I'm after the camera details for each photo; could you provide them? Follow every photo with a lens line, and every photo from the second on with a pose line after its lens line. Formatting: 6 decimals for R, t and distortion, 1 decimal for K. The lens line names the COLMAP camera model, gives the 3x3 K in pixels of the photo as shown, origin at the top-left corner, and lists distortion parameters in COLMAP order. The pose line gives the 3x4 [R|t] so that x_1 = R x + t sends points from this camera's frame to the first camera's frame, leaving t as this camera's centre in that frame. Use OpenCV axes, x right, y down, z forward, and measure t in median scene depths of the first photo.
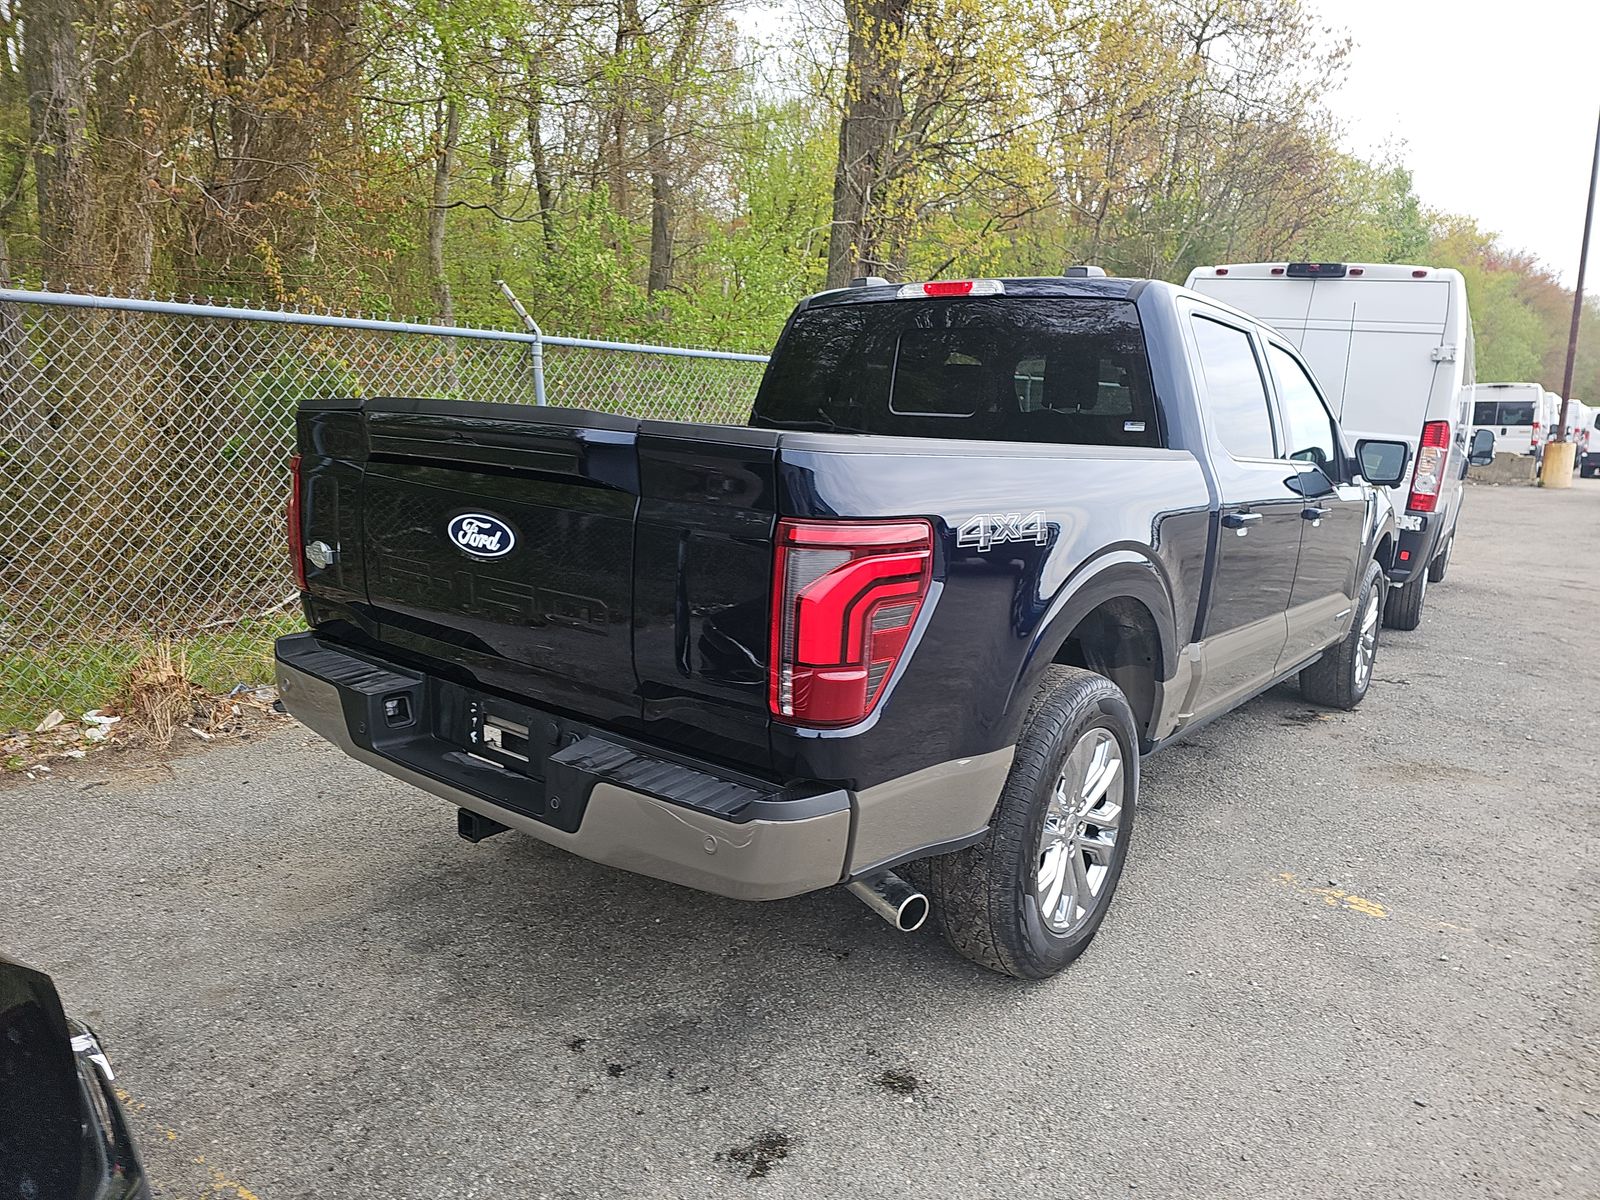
lens RADIAL K [[1072.6, 0, 816.9], [0, 1072.6, 600.8], [0, 0, 1]] dist [0.068965, -0.077767]
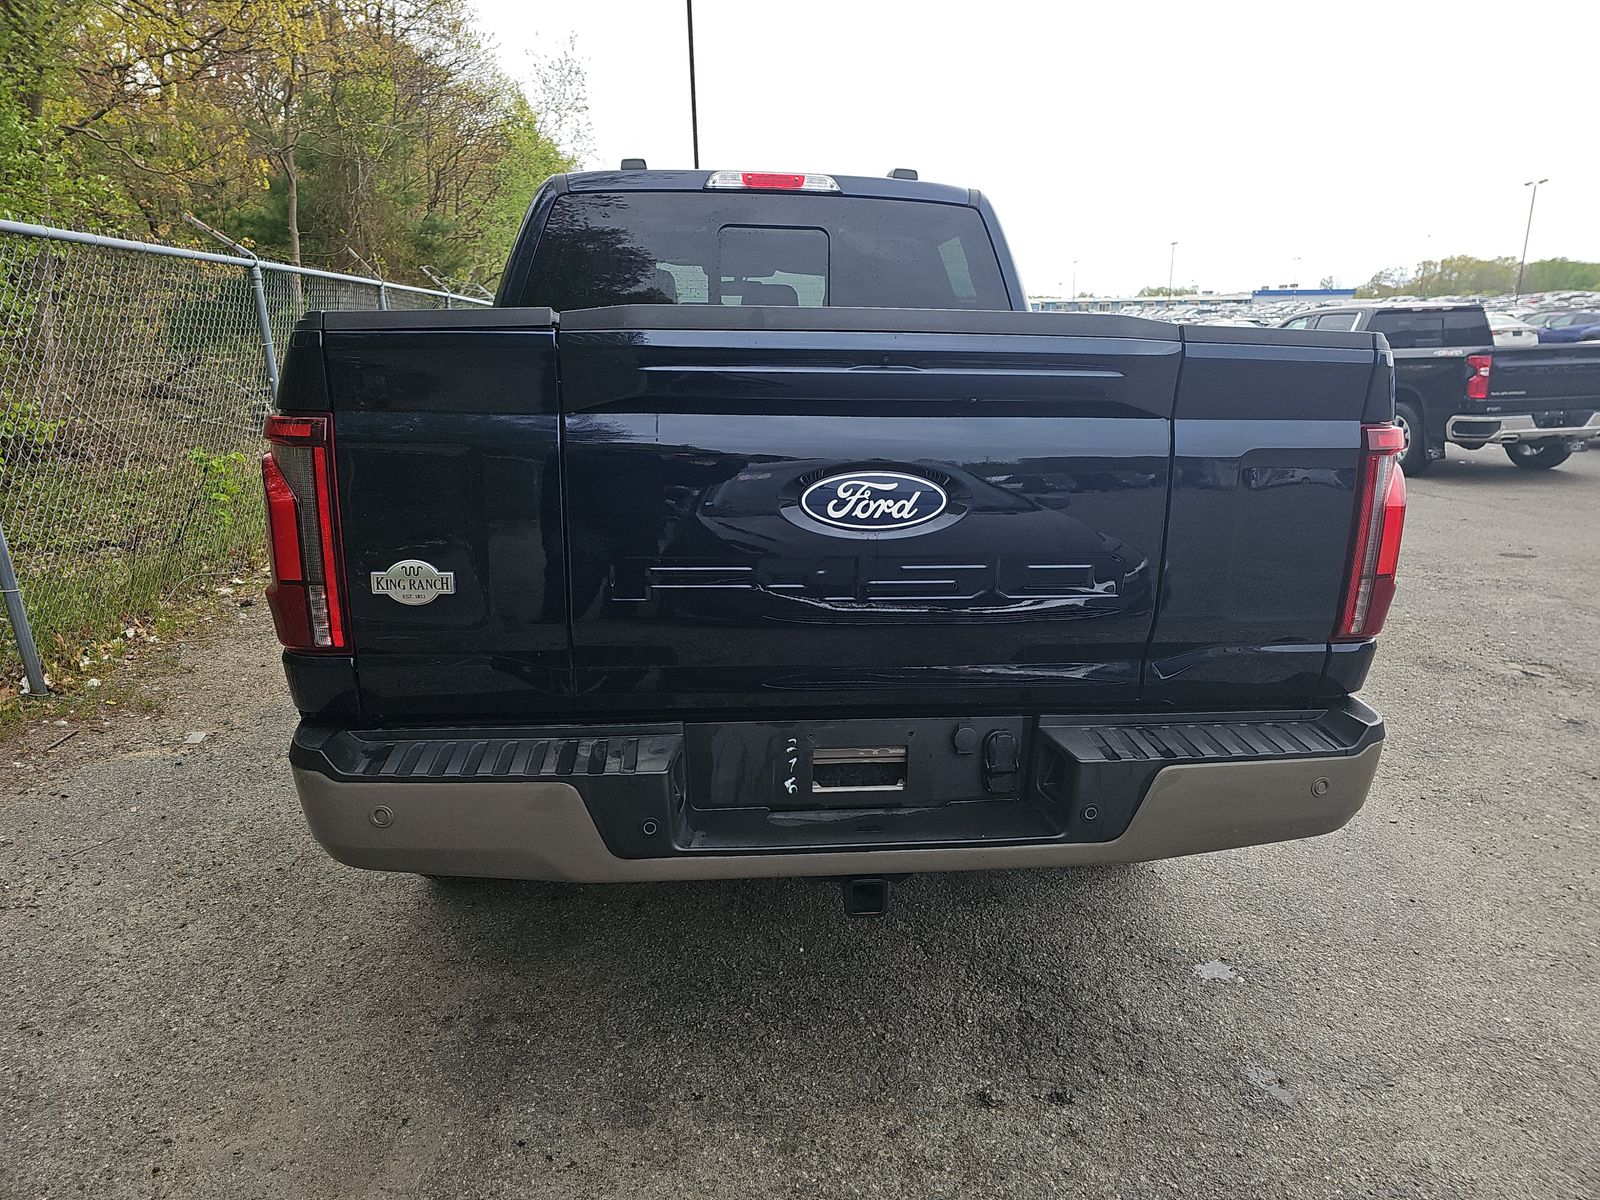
lens RADIAL K [[1072.6, 0, 816.9], [0, 1072.6, 600.8], [0, 0, 1]] dist [0.068965, -0.077767]
pose [[0.722737, -0.191245, 0.664136, -0.821736], [0.138506, 0.981537, 0.131916, -0.094700], [-0.677102, -0.003354, 0.735881, 0.497777]]
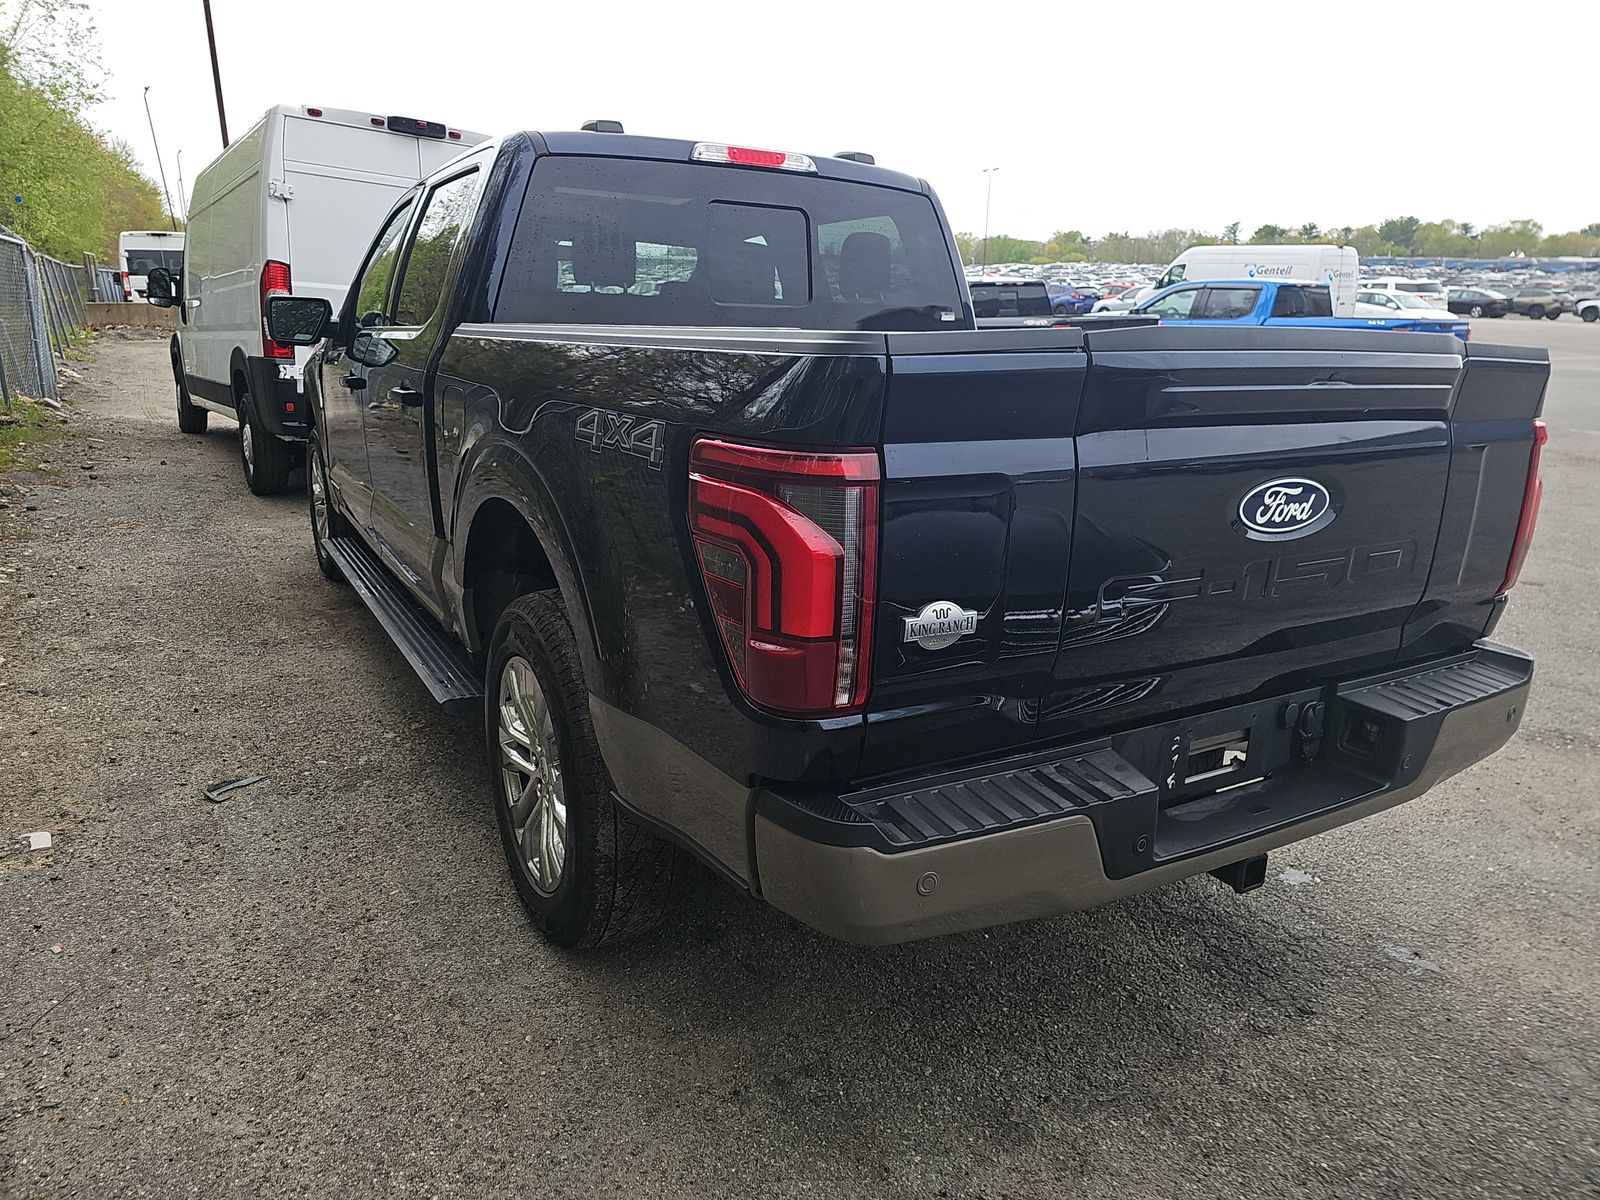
lens RADIAL K [[1083.3, 0, 800.6], [0, 1083.3, 582.2], [0, 0, 1]] dist [0.003440, -0.003802]
pose [[0.376675, -0.257099, 0.889953, -1.134023], [0.148156, 0.965067, 0.216091, -0.224176], [-0.914421, 0.050456, 0.401608, 1.003234]]
